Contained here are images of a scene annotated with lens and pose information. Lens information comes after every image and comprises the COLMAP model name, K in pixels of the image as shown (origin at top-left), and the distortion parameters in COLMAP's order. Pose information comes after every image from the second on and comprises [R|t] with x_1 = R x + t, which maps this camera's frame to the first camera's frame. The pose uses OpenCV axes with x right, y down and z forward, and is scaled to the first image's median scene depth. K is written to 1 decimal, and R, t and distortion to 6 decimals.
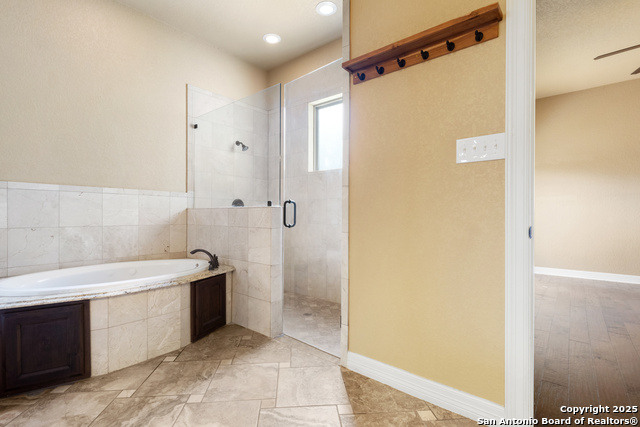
lens RADIAL K [[296.0, 0, 317.0], [0, 296.0, 219.1], [0, 0, 1]] dist [-0.000480, -0.000172]
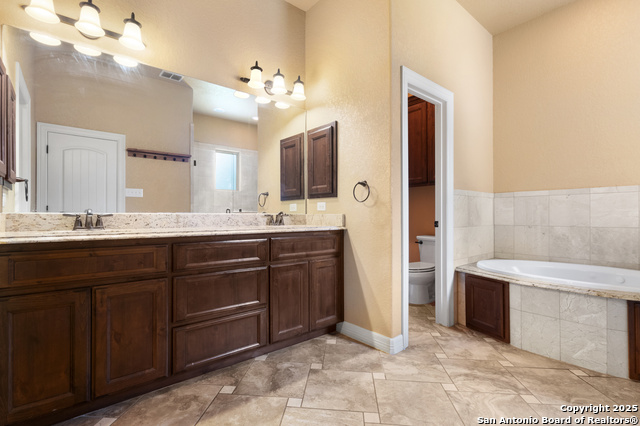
lens RADIAL K [[296.0, 0, 317.0], [0, 296.0, 218.6], [0, 0, 1]] dist [-0.000480, -0.000172]
pose [[-0.180922, 0.005727, -0.983481, 0.556507], [-0.010280, 0.999917, 0.007714, -0.003002], [0.983444, 0.011506, -0.180849, 0.369947]]
